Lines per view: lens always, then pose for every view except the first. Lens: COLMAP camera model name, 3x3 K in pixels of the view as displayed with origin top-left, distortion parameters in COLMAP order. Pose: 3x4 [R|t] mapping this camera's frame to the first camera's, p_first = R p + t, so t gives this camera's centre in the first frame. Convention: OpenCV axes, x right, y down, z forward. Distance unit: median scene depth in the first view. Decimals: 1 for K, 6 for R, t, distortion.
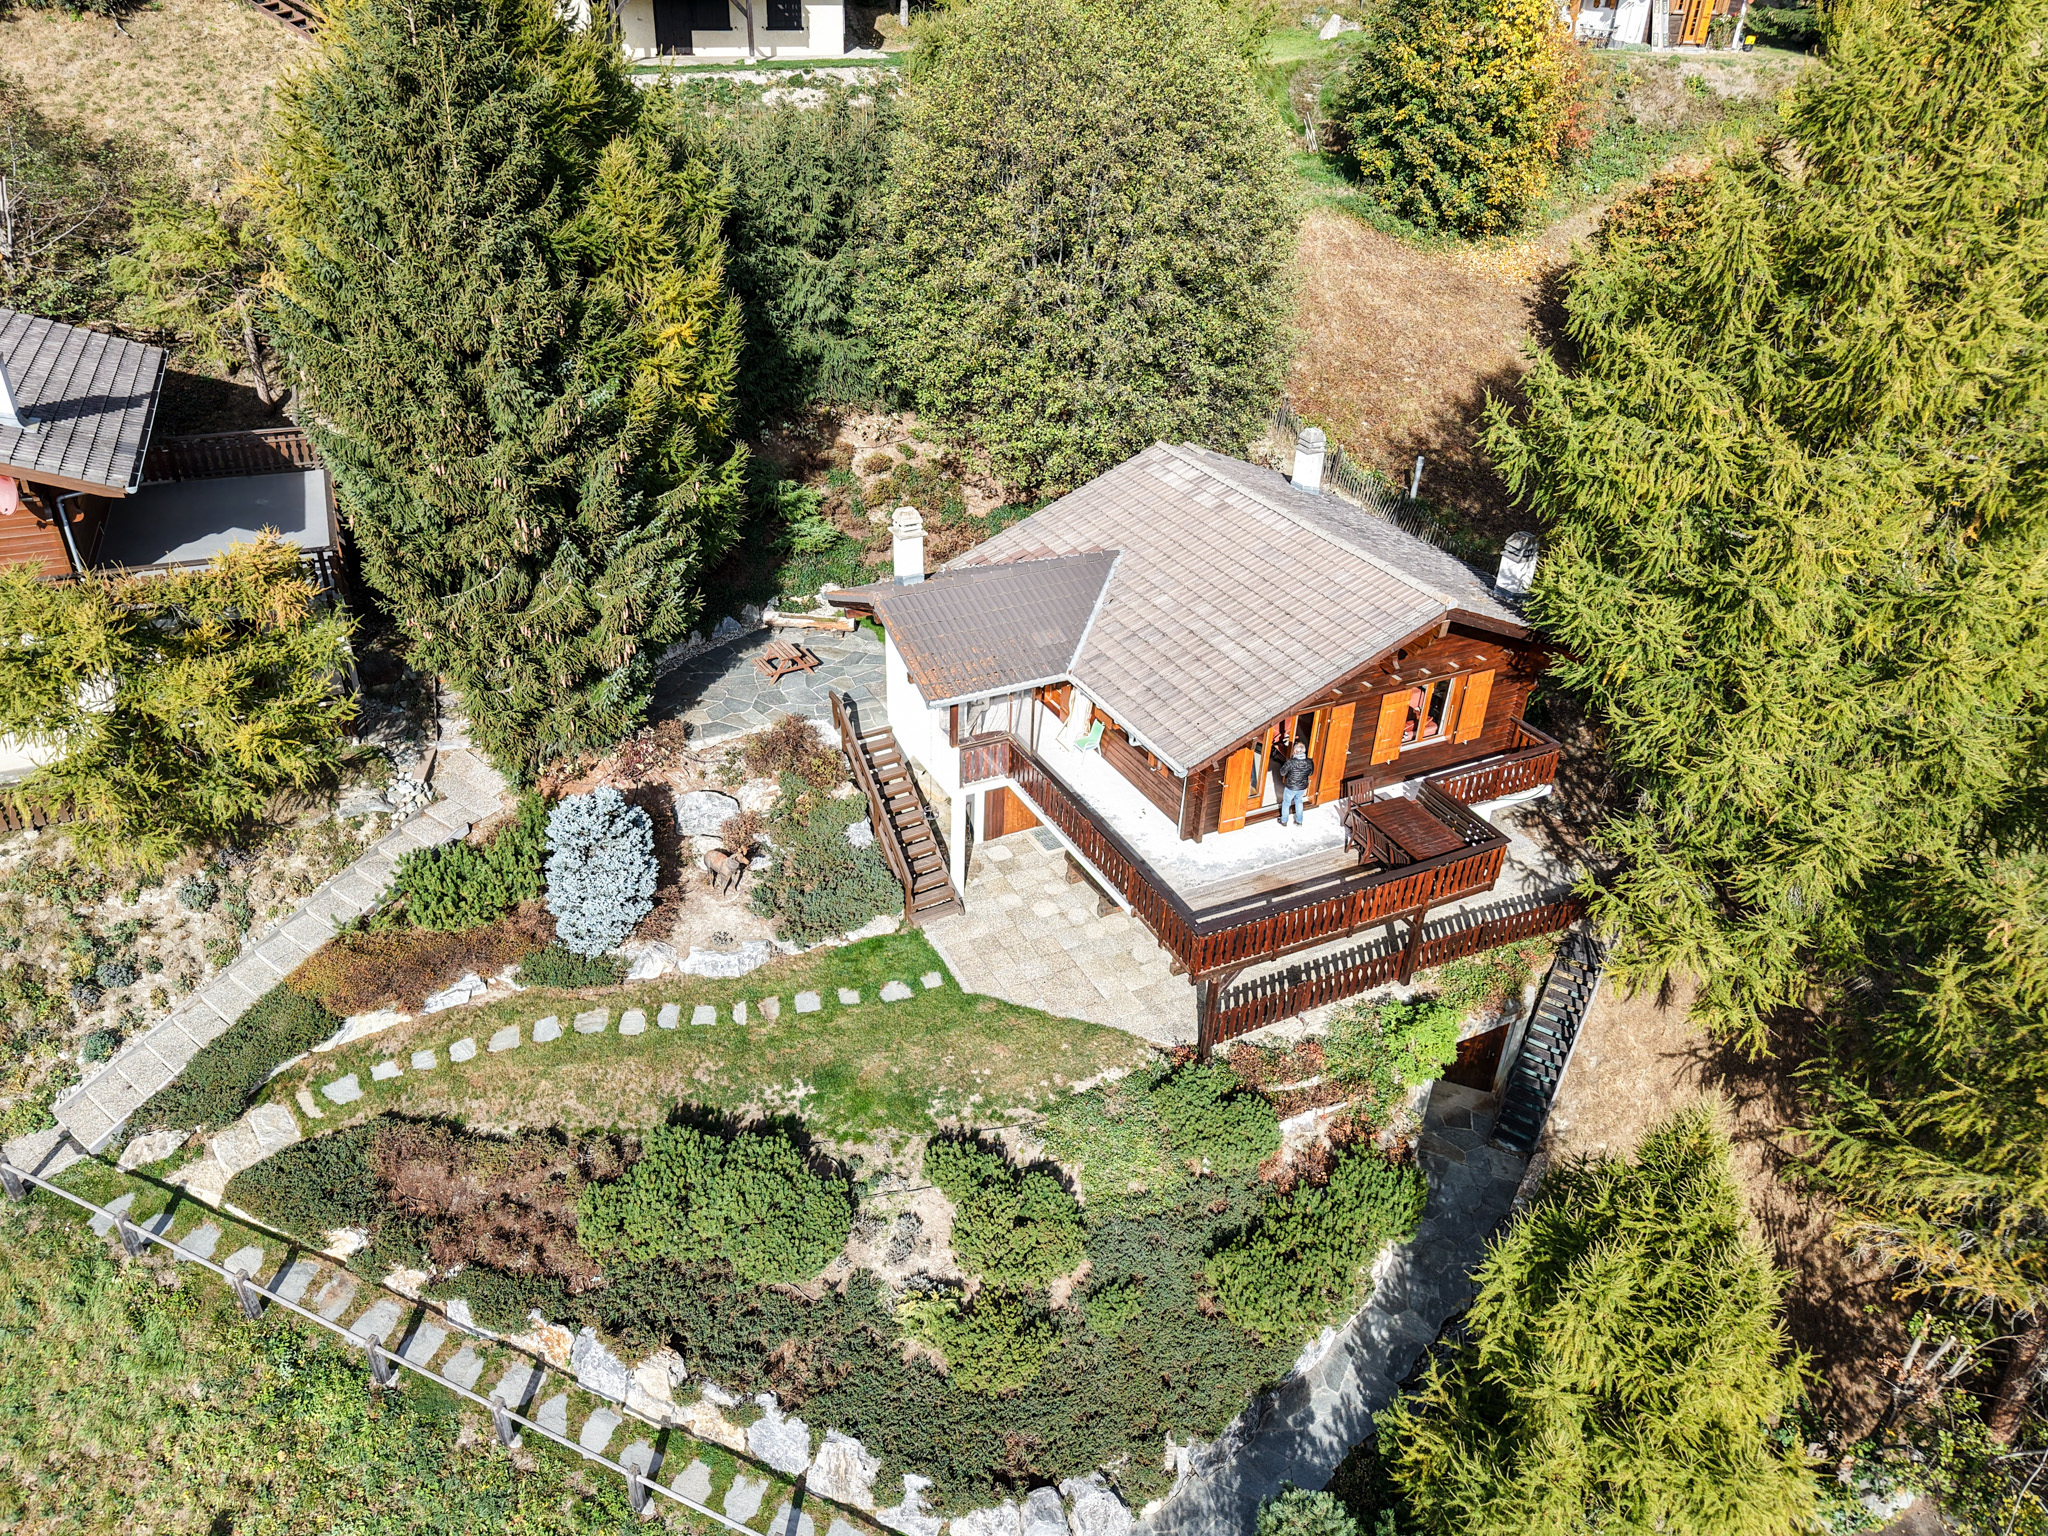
lens RADIAL K [[1382.6, 0, 994.1], [0, 1382.6, 762.6], [0, 0, 1]] dist [0.003994, -0.001873]
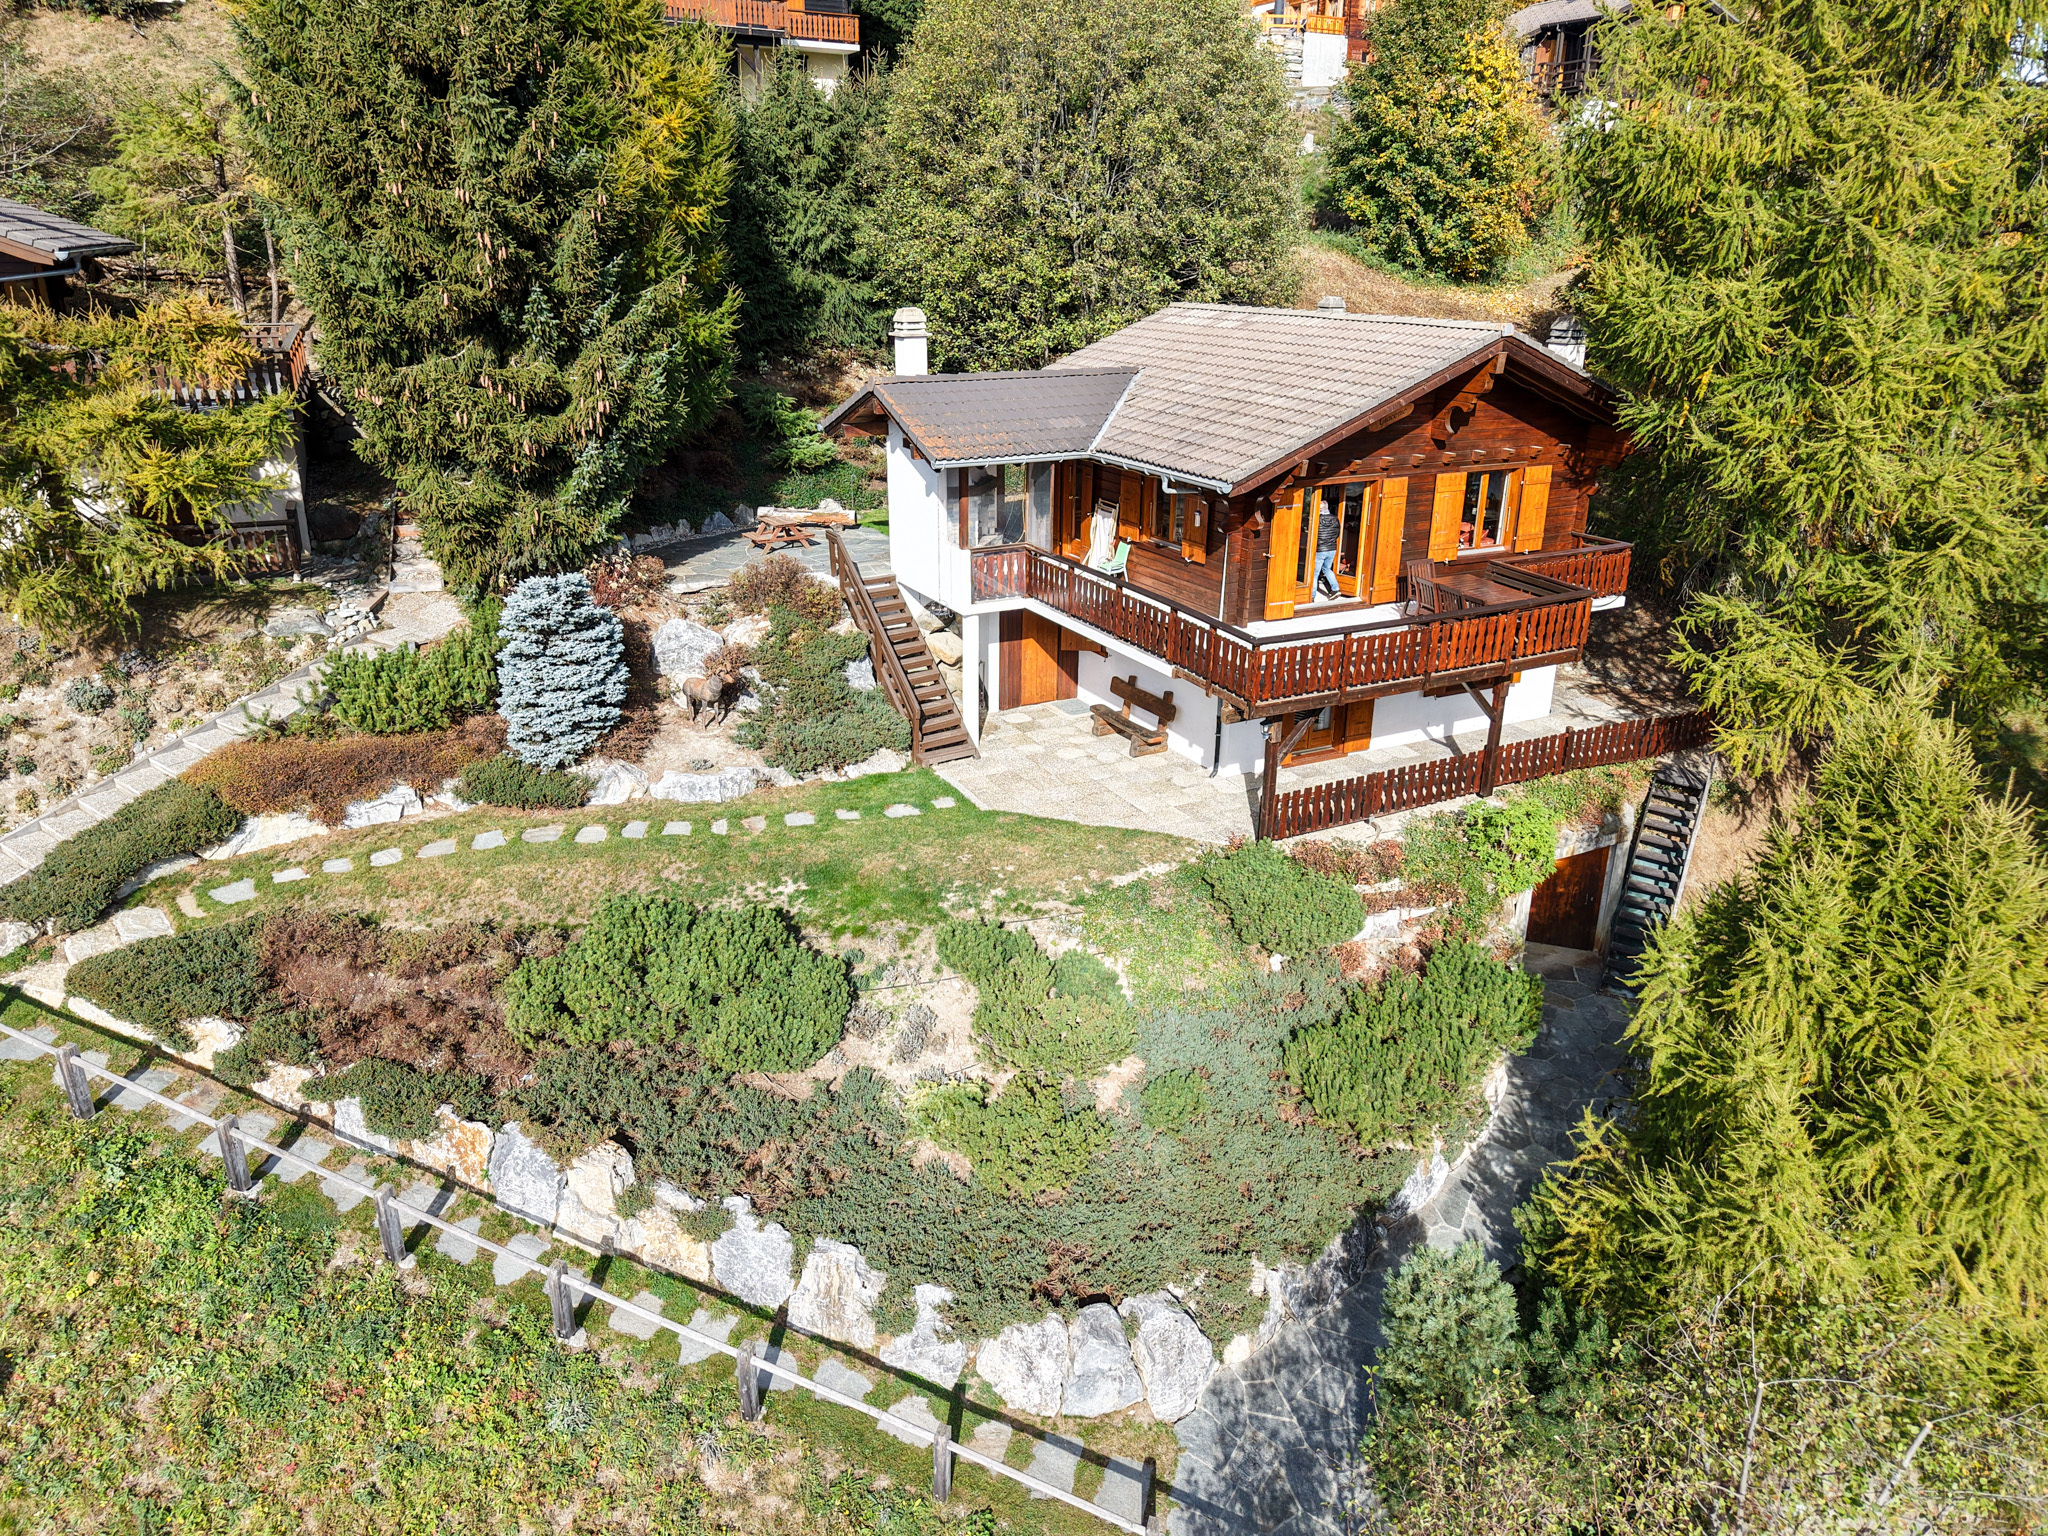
lens RADIAL K [[1360.9, 0, 1023.9], [0, 1360.9, 716.8], [0, 0, 1]] dist [0.005657, -0.005615]
pose [[0.999584, -0.022098, 0.018523, -0.010202], [0.025232, 0.981279, -0.190934, 0.291169], [-0.013957, 0.191322, 0.981428, 0.165885]]
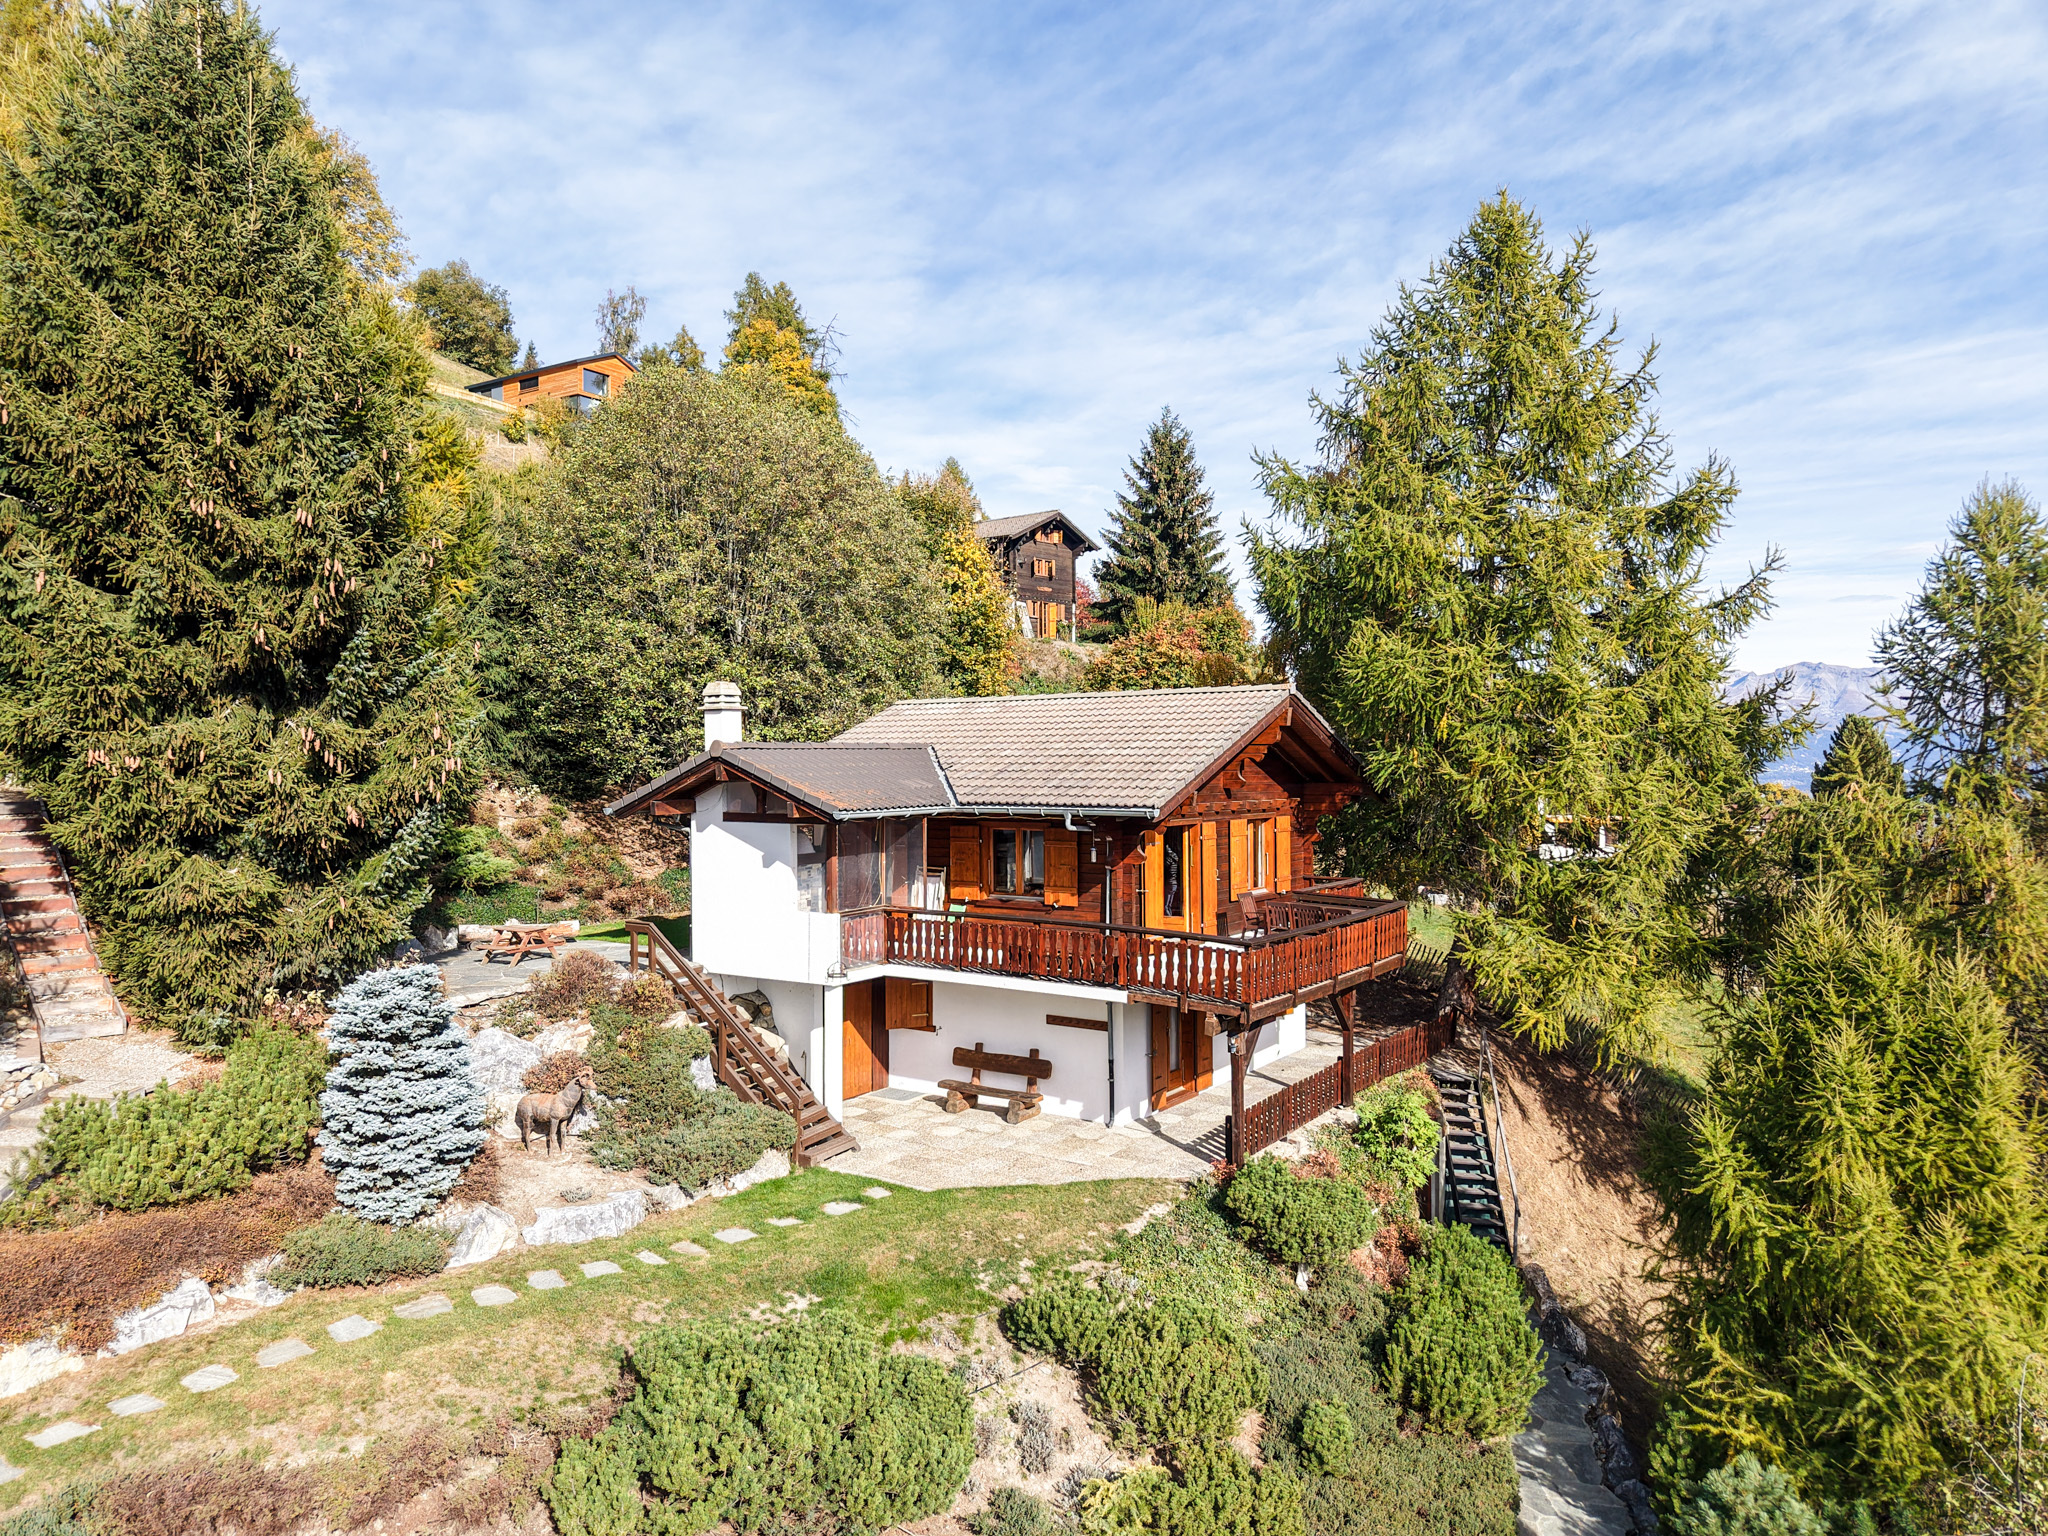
lens RADIAL K [[1360.9, 0, 1023.9], [0, 1360.9, 716.8], [0, 0, 1]] dist [0.005657, -0.005615]
pose [[0.881206, -0.020474, 0.472288, -0.346648], [0.260573, 0.854623, -0.449134, 0.314939], [-0.394433, 0.518846, 0.758434, 0.291625]]
